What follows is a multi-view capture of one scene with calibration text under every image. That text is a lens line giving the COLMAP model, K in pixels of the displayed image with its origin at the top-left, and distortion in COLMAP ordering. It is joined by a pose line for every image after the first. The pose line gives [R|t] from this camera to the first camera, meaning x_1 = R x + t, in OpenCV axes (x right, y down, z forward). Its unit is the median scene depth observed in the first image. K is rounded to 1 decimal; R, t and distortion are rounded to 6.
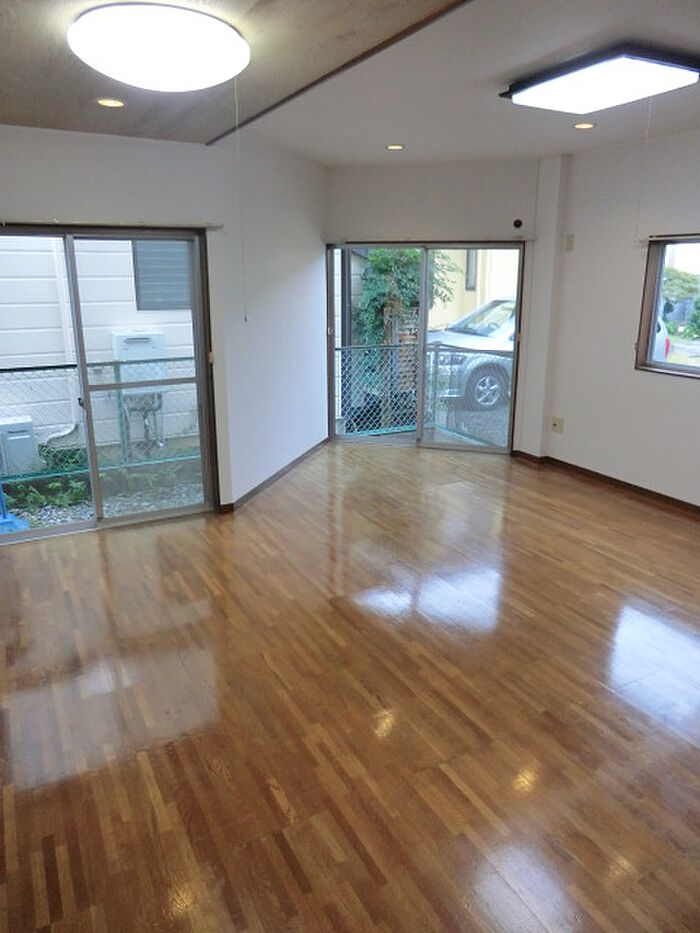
lens RADIAL K [[667.9, 0, 363.8], [0, 667.9, 466.0], [0, 0, 1]] dist [-0.097228, 0.127919]
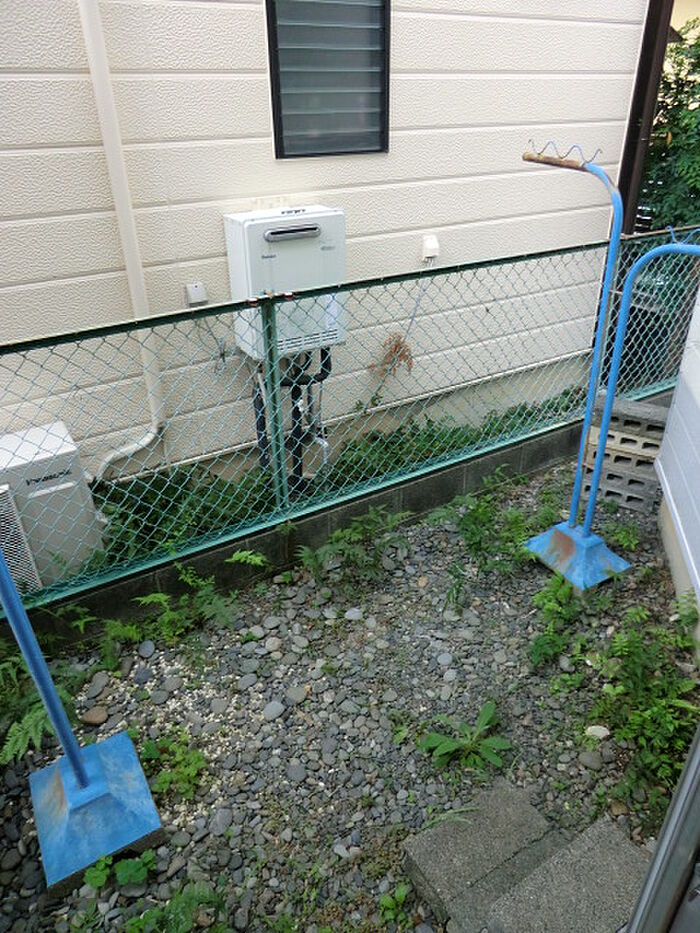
lens RADIAL K [[667.9, 0, 363.8], [0, 667.9, 466.0], [0, 0, 1]] dist [-0.097228, 0.127919]
pose [[0.997634, -0.045548, 0.051491, -0.327132], [0.032312, 0.971796, 0.233600, -0.143670], [-0.060678, -0.231383, 0.970969, 0.548600]]
